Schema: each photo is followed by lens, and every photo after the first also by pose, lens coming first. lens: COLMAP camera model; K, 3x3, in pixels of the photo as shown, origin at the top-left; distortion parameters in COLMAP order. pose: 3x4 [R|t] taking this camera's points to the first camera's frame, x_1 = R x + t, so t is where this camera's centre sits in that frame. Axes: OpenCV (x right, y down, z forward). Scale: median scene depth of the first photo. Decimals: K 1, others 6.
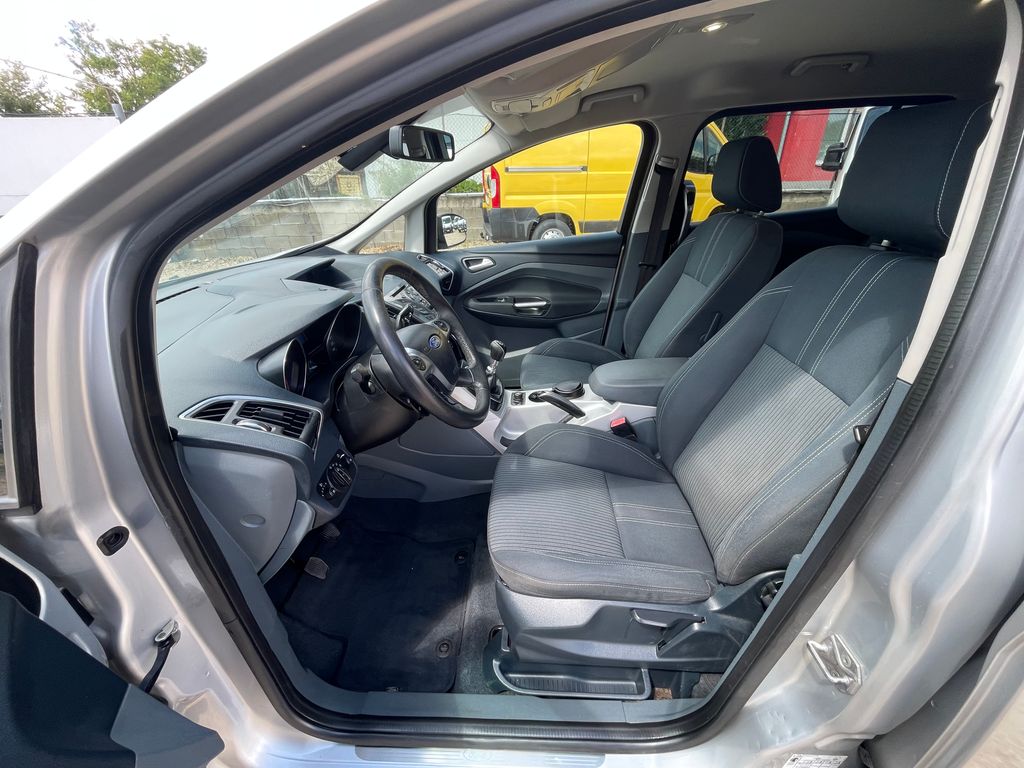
lens RADIAL K [[409.5, 0, 504.2], [0, 409.5, 380.6], [0, 0, 1]] dist [-0.003469, 0.000564]
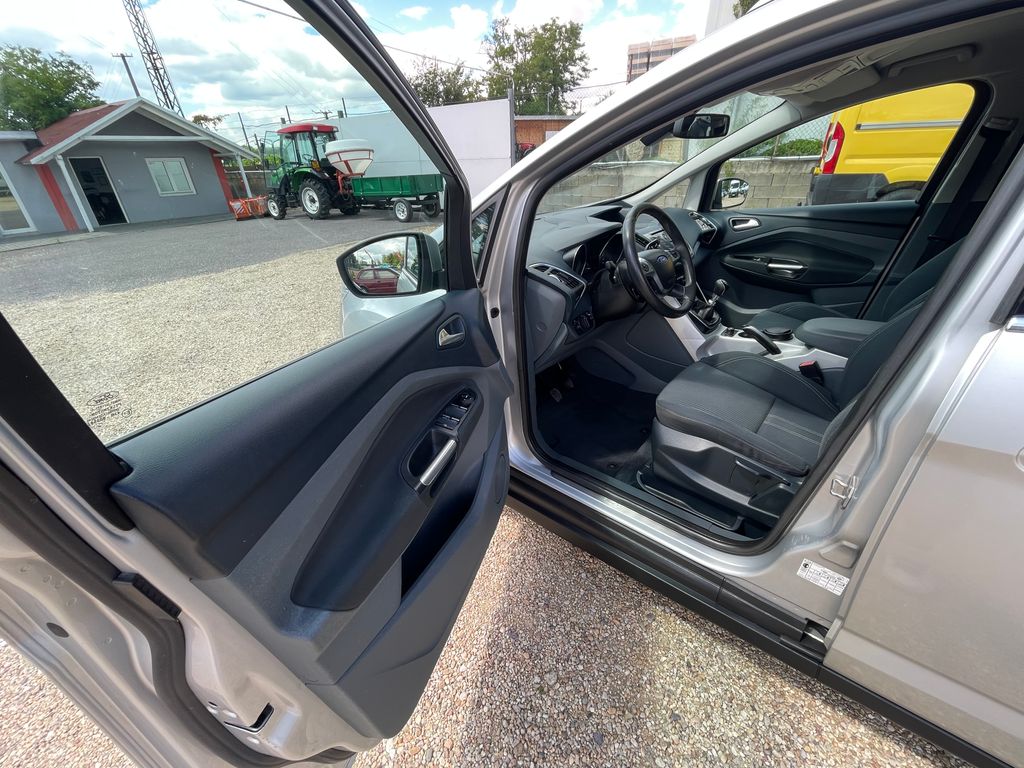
lens RADIAL K [[409.5, 0, 504.2], [0, 409.5, 380.6], [0, 0, 1]] dist [-0.003469, 0.000564]
pose [[0.778145, 0.291547, -0.556319, 0.234132], [-0.250662, 0.956297, 0.150551, 0.166922], [0.575898, 0.022298, 0.817217, -0.396836]]
